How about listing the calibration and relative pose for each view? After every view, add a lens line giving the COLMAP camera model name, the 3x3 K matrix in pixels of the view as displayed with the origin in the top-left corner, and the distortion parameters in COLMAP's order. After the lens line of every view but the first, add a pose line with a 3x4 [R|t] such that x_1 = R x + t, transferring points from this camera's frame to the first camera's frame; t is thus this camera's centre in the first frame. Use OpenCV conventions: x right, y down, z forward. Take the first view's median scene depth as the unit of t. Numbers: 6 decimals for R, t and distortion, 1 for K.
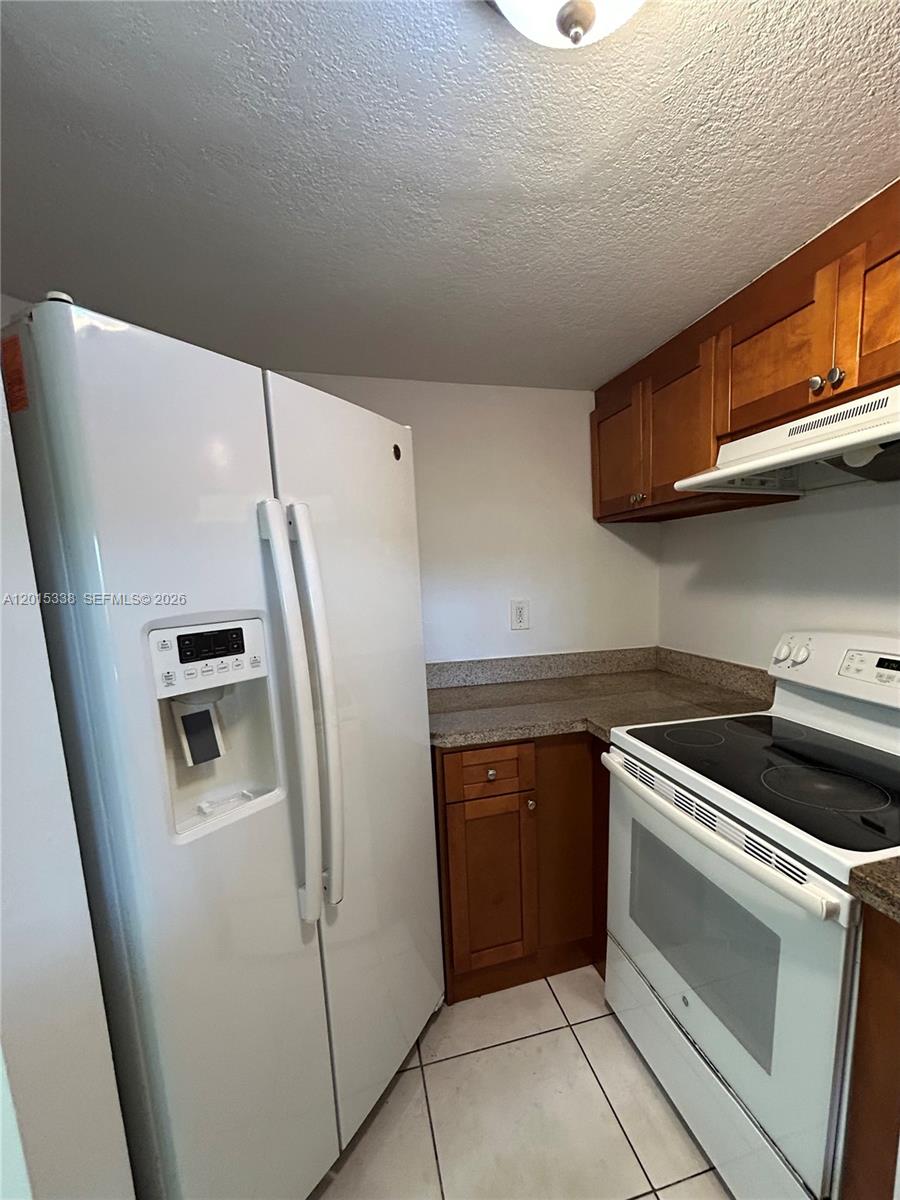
lens RADIAL K [[532.8, 0, 494.5], [0, 532.8, 650.3], [0, 0, 1]] dist [-0.001364, 0.000055]
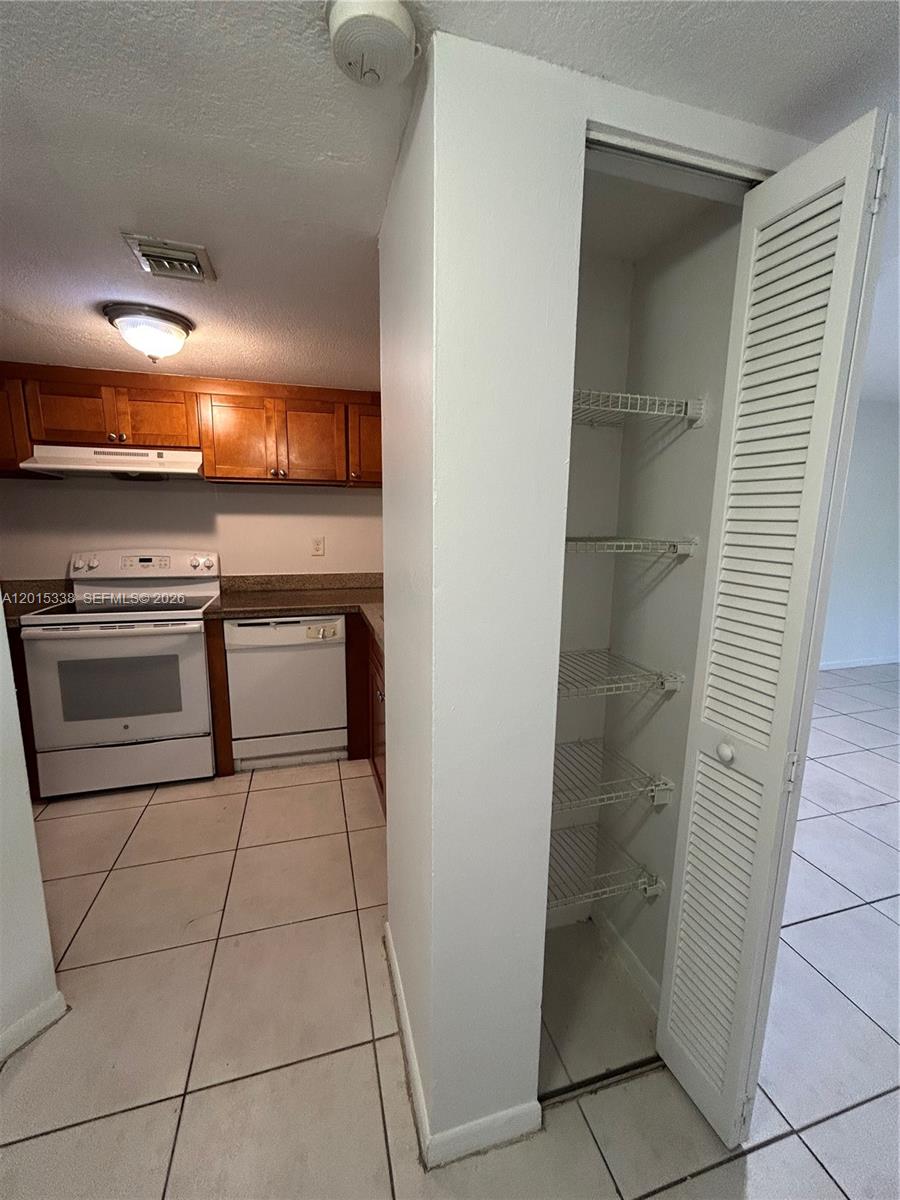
lens RADIAL K [[485.2, 0, 448.9], [0, 485.2, 597.3], [0, 0, 1]] dist [-0.000985, 0.000358]
pose [[-0.011389, -0.127630, 0.991756, -1.203533], [0.143874, 0.981291, 0.127936, 0.090505], [-0.989530, 0.144145, 0.007187, -0.266707]]
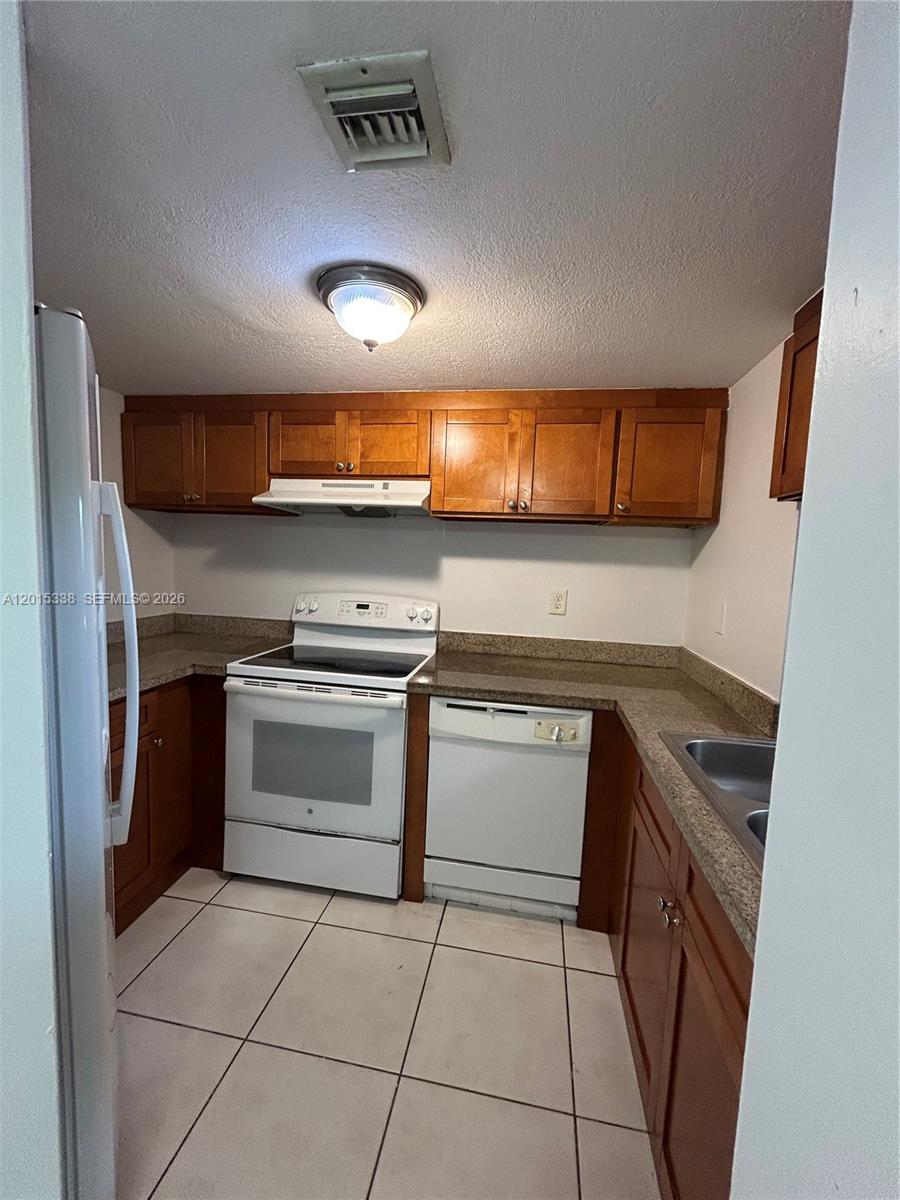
lens RADIAL K [[485.2, 0, 451.9], [0, 485.2, 598.9], [0, 0, 1]] dist [-0.000985, 0.000358]
pose [[0.428616, -0.029191, 0.903015, -0.674143], [0.082139, 0.996598, -0.006771, 0.032576], [-0.899745, 0.077075, 0.429555, -0.093656]]
